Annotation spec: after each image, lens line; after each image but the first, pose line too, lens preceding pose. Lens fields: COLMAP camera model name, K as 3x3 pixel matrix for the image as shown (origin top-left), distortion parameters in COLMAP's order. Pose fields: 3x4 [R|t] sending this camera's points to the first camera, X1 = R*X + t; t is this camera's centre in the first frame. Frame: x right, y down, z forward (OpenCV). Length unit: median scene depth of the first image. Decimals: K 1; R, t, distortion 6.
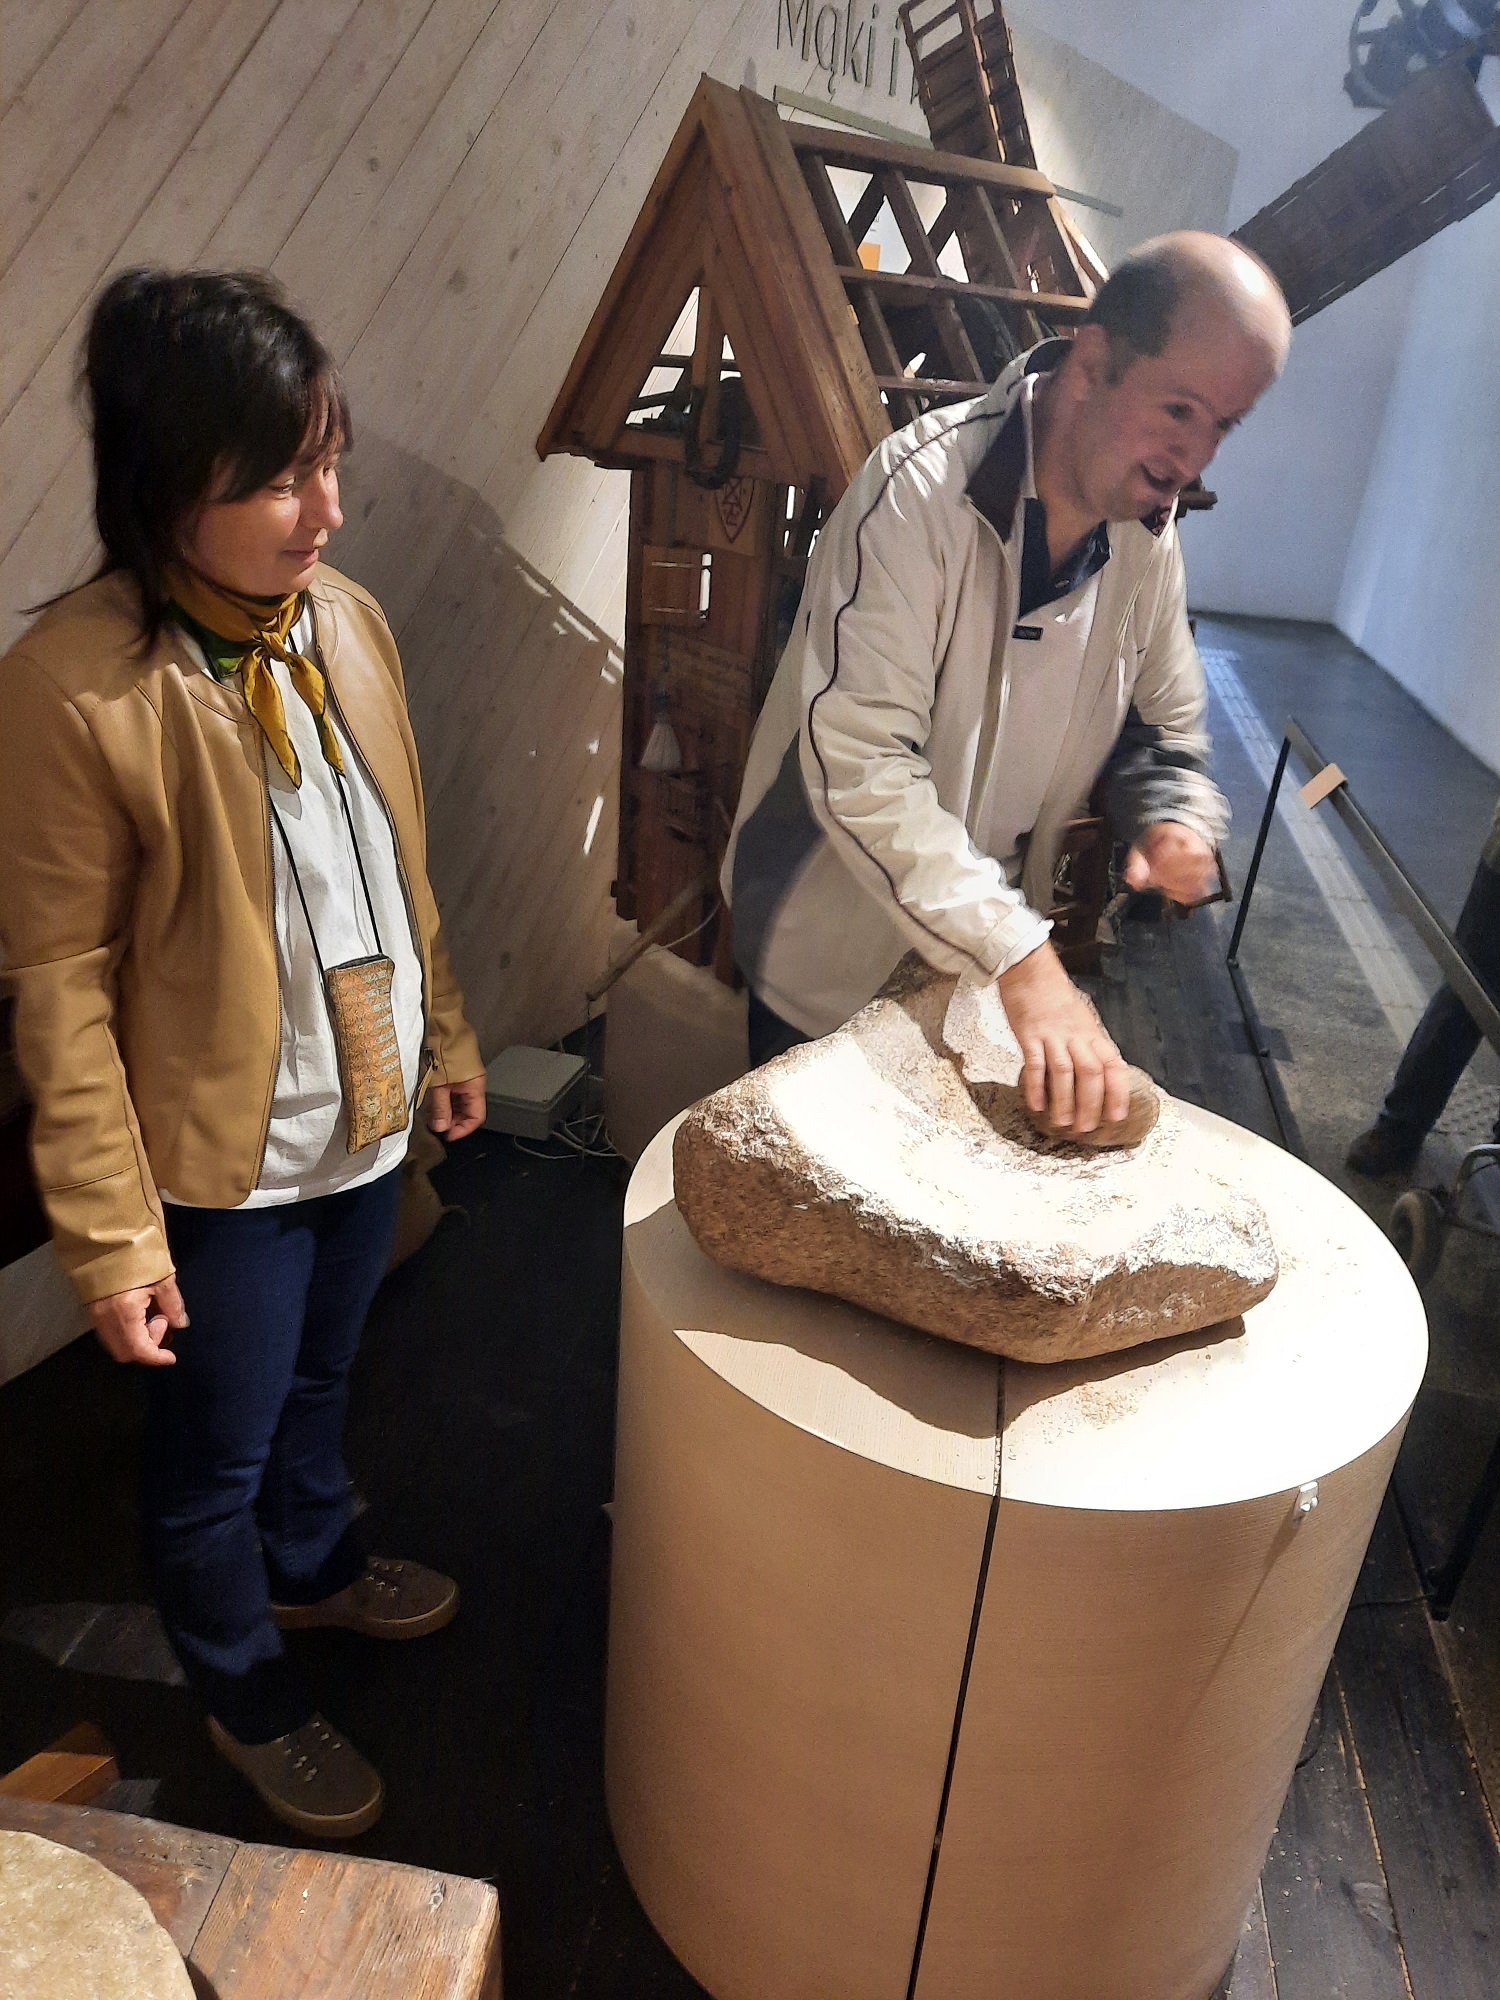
lens RADIAL K [[1459.8, 0, 750.0], [0, 1459.8, 1000.0], [0, 0, 1]] dist [0.083253, -0.100058]
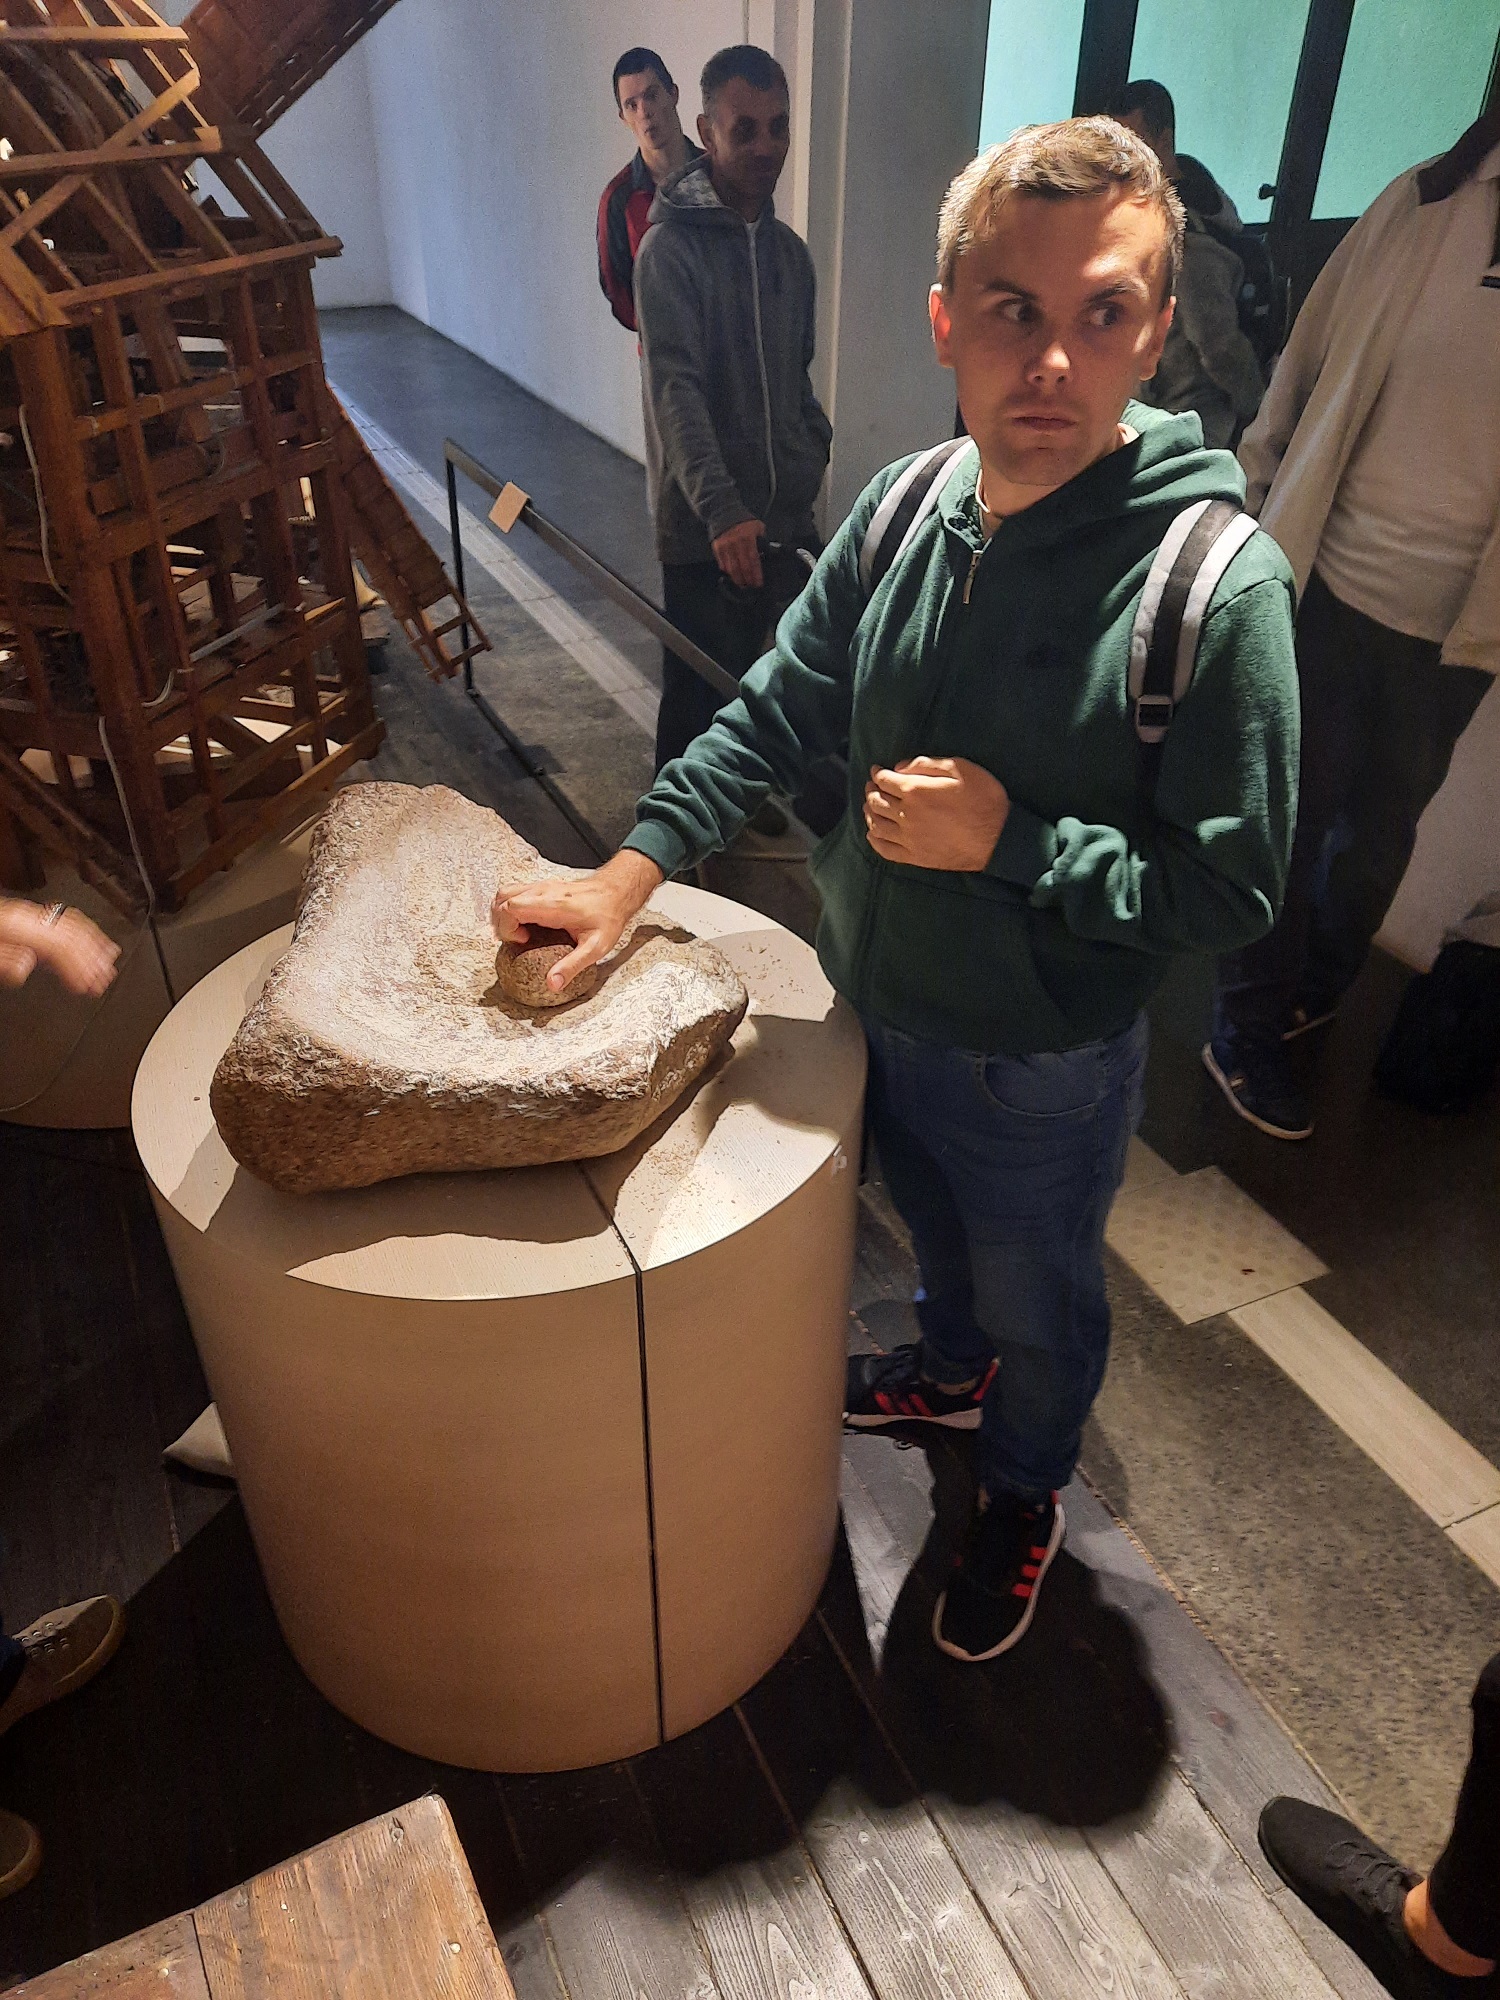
lens RADIAL K [[1459.8, 0, 750.0], [0, 1459.8, 1000.0], [0, 0, 1]] dist [0.083253, -0.100058]
pose [[0.817782, -0.373094, 0.438215, -0.171034], [0.285354, 0.924085, 0.254243, -0.119651], [-0.499805, -0.082869, 0.862165, -0.022008]]
